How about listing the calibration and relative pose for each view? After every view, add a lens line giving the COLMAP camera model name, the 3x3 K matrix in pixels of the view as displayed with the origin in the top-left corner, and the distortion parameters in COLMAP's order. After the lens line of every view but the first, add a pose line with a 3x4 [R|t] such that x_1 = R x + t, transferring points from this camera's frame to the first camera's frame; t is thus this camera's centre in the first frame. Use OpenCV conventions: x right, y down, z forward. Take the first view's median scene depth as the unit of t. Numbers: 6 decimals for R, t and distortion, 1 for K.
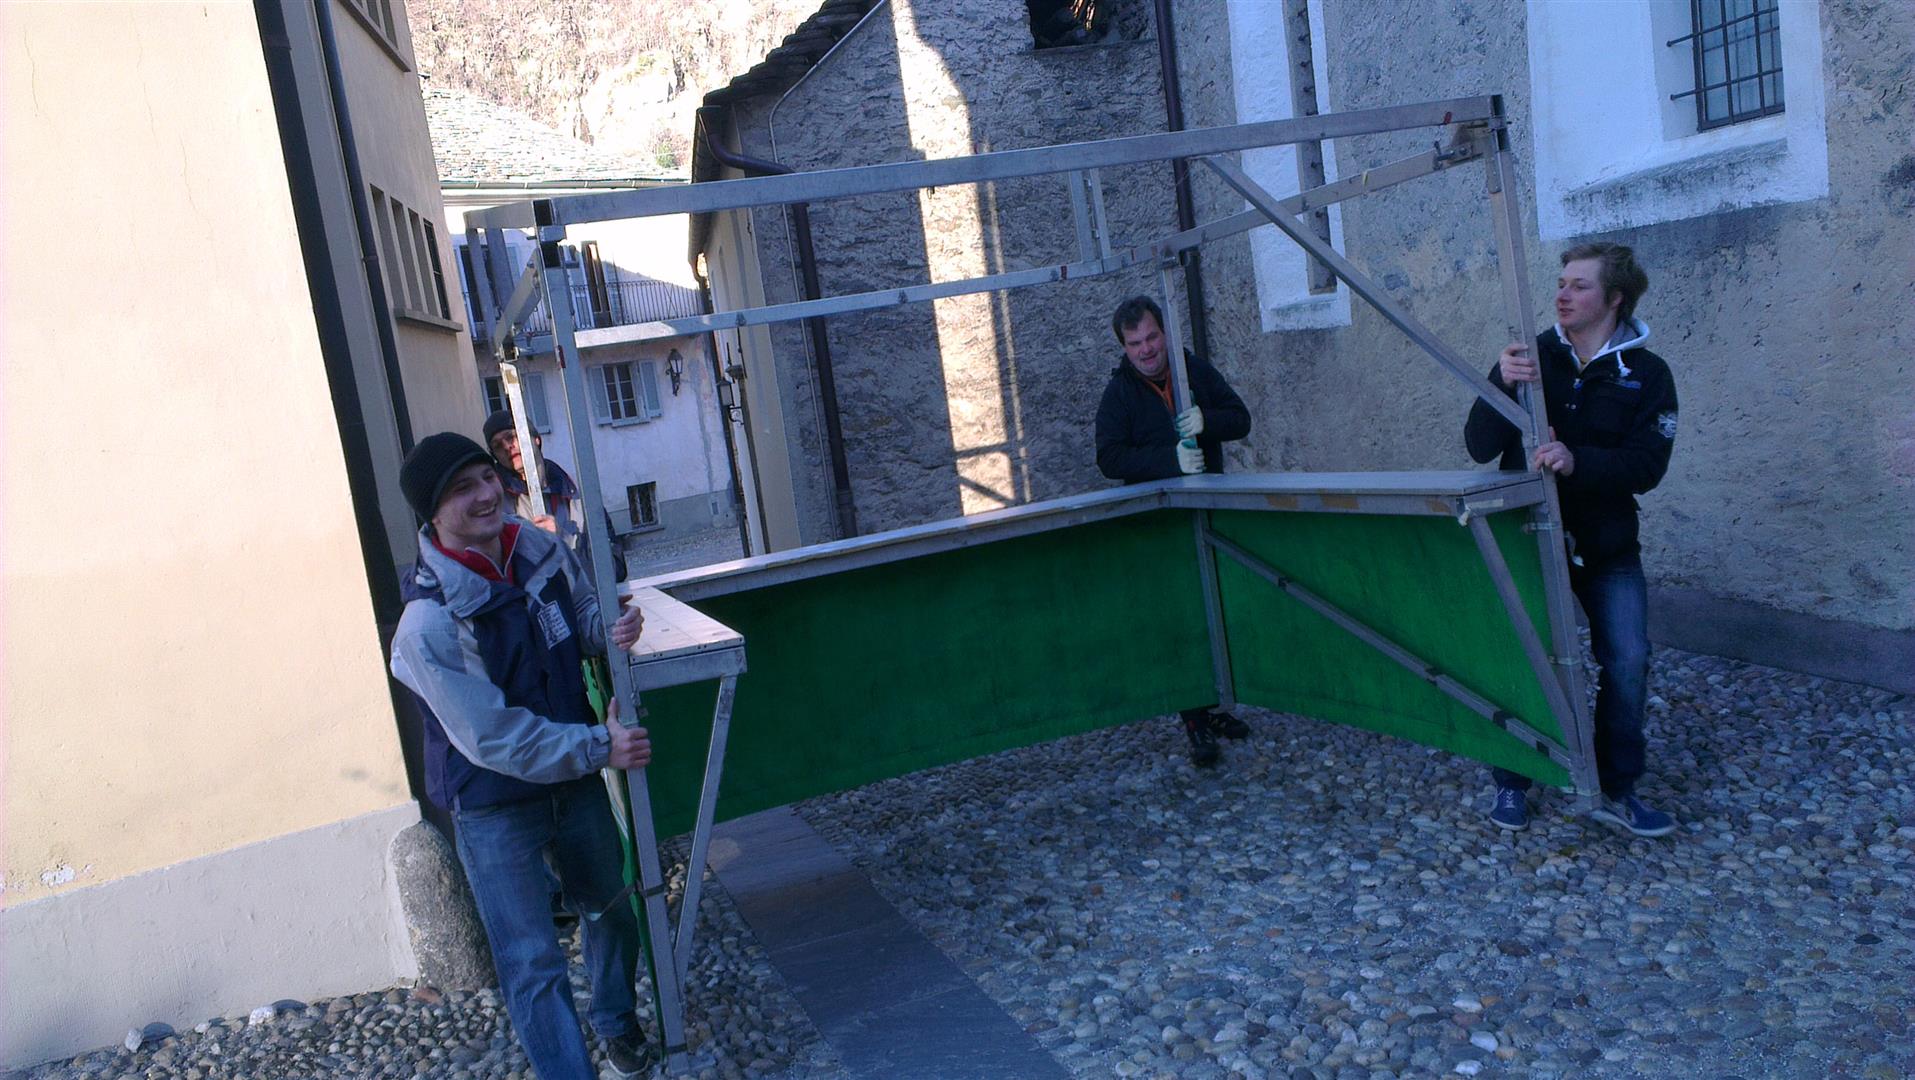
lens RADIAL K [[1455.7, 0, 1006.3], [0, 1455.7, 583.2], [0, 0, 1]] dist [0.124029, -0.236555]
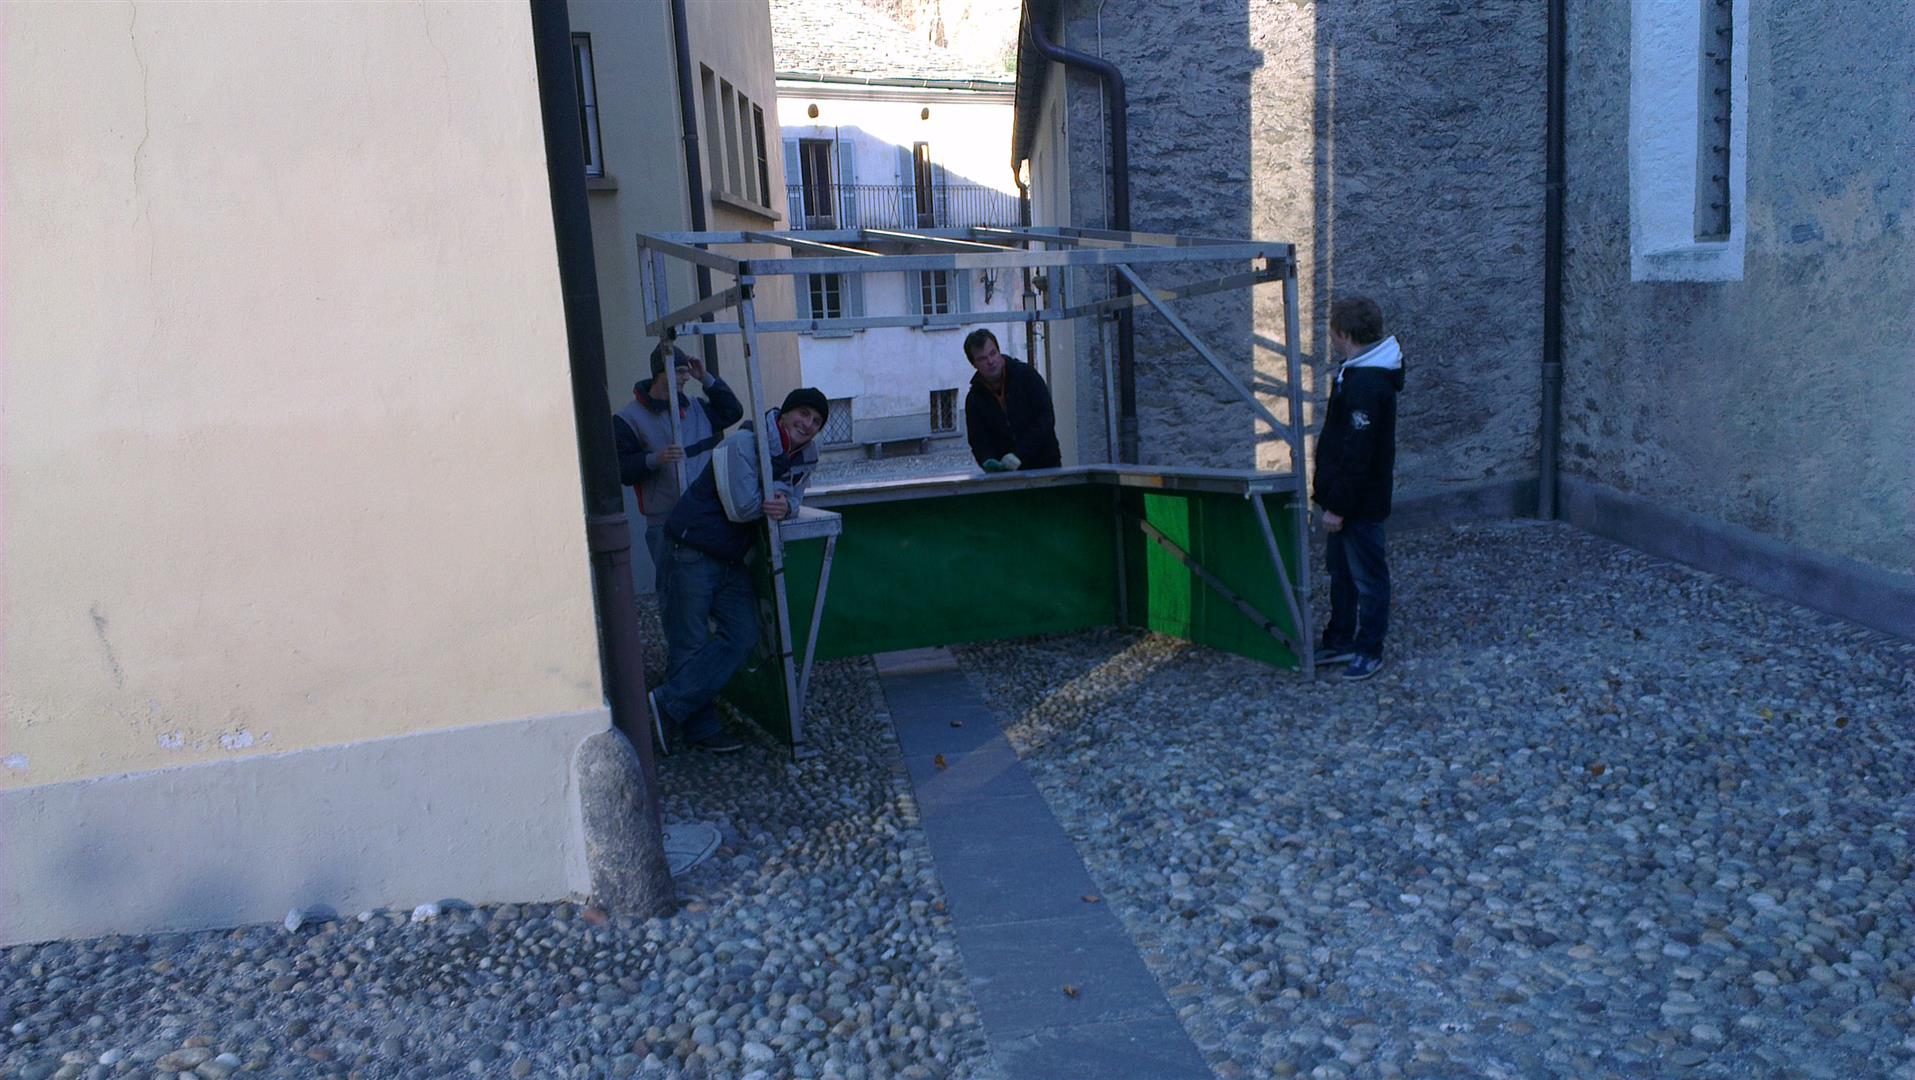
lens RADIAL K [[1455.7, 0, 1006.3], [0, 1455.7, 583.2], [0, 0, 1]] dist [0.124029, -0.236555]
pose [[0.973425, 0.121178, -0.194316, 0.014736], [-0.111188, 0.991891, 0.061559, -0.014158], [0.200200, -0.038317, 0.979005, 0.125498]]
